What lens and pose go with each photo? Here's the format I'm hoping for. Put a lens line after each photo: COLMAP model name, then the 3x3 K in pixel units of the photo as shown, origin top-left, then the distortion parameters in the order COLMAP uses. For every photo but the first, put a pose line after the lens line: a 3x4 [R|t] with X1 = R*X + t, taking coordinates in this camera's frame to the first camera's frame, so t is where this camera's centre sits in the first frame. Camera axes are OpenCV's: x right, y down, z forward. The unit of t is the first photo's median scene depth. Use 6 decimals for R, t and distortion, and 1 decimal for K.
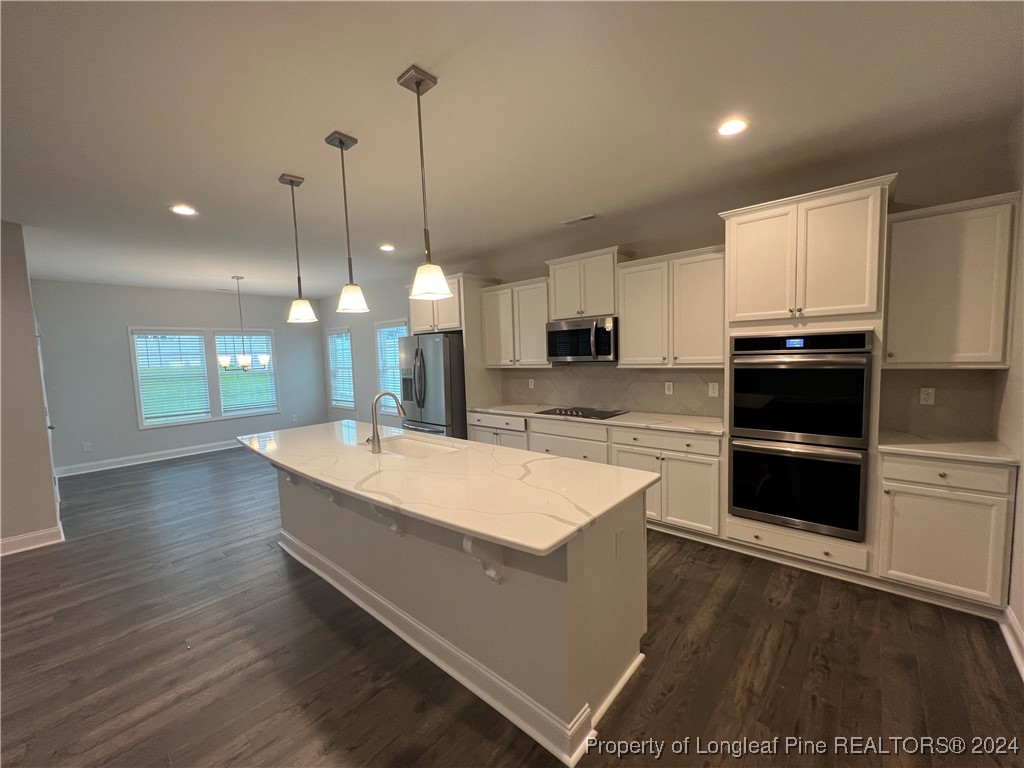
lens RADIAL K [[408.6, 0, 512.7], [0, 408.6, 385.5], [0, 0, 1]] dist [-0.001595, 0.000449]
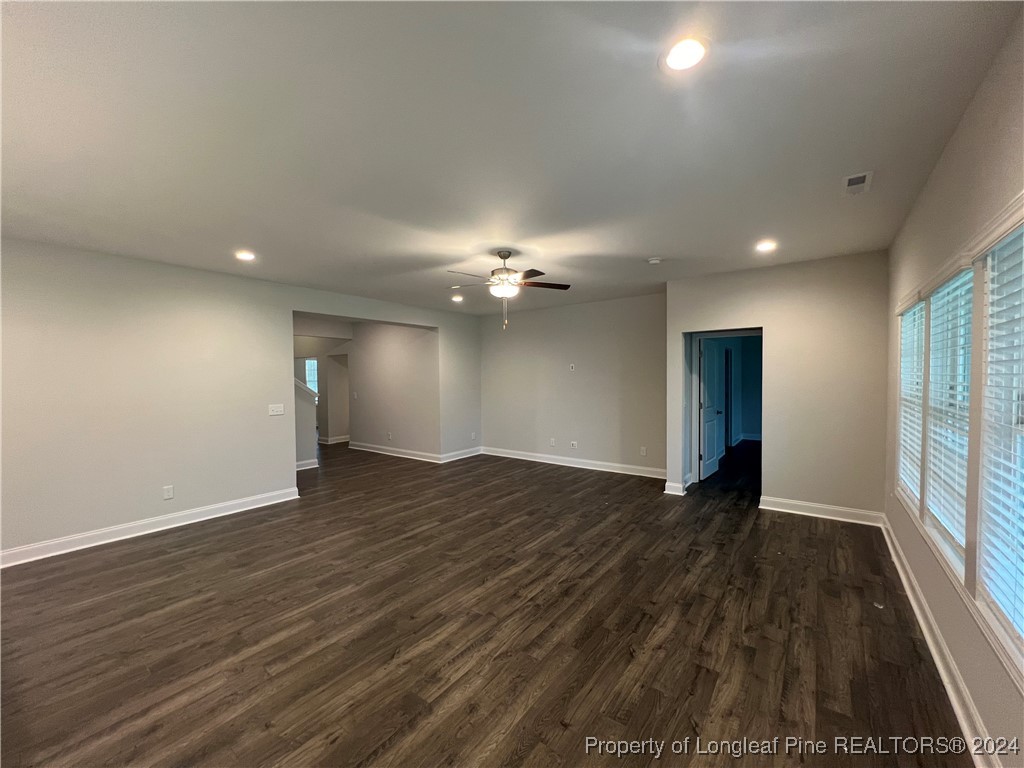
lens RADIAL K [[408.6, 0, 512.7], [0, 408.6, 385.5], [0, 0, 1]] dist [-0.001595, 0.000449]
pose [[-0.996173, 0.047319, -0.073483, -1.023532], [0.039356, 0.993559, 0.106261, -0.068168], [0.078038, 0.102963, -0.991619, 1.205149]]
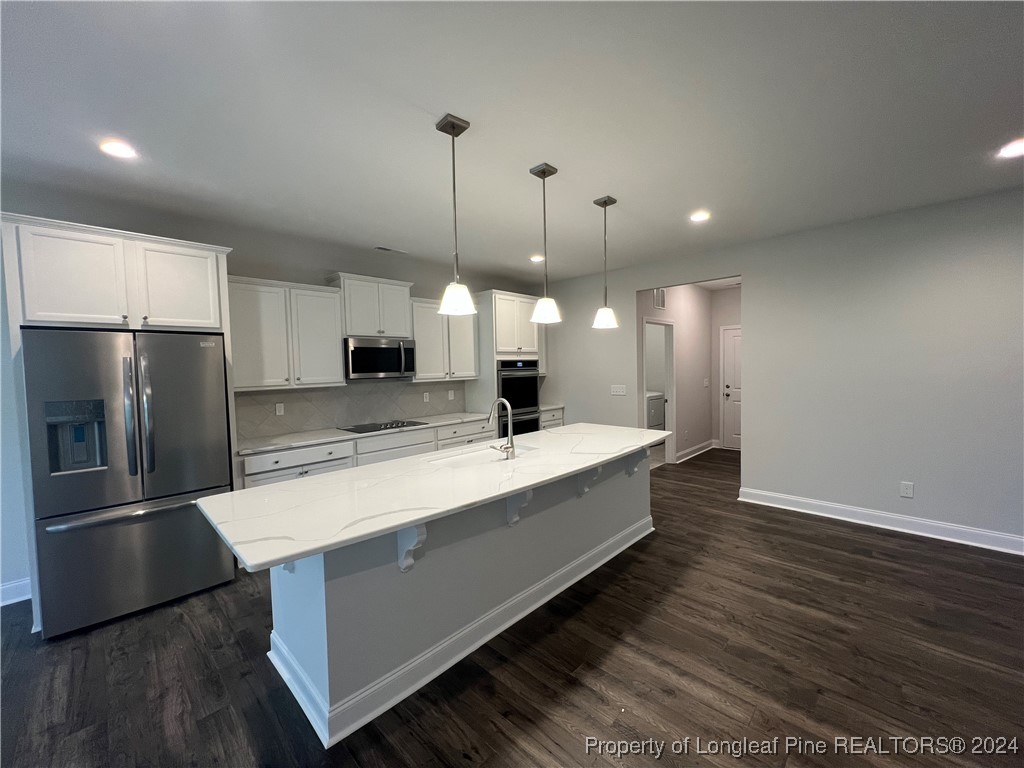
lens RADIAL K [[408.6, 0, 512.7], [0, 408.6, 385.5], [0, 0, 1]] dist [-0.001595, 0.000449]
pose [[0.053666, -0.016973, 0.998415, -1.142659], [0.100434, 0.994877, 0.011514, -0.022202], [-0.993495, 0.099657, 0.055096, 0.789928]]
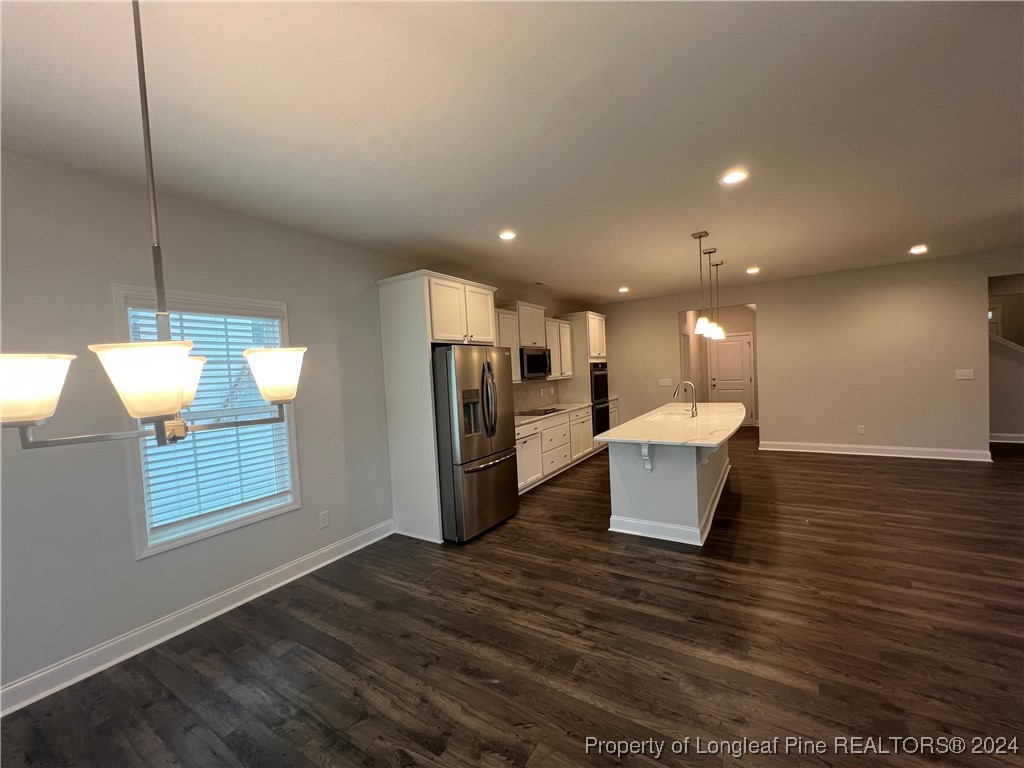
lens RADIAL K [[408.6, 0, 512.7], [0, 408.6, 385.5], [0, 0, 1]] dist [-0.001595, 0.000449]
pose [[-0.156373, 0.005785, 0.987681, -1.633818], [0.135840, 0.990606, 0.015705, -0.081068], [-0.978312, 0.136623, -0.155690, 1.710407]]
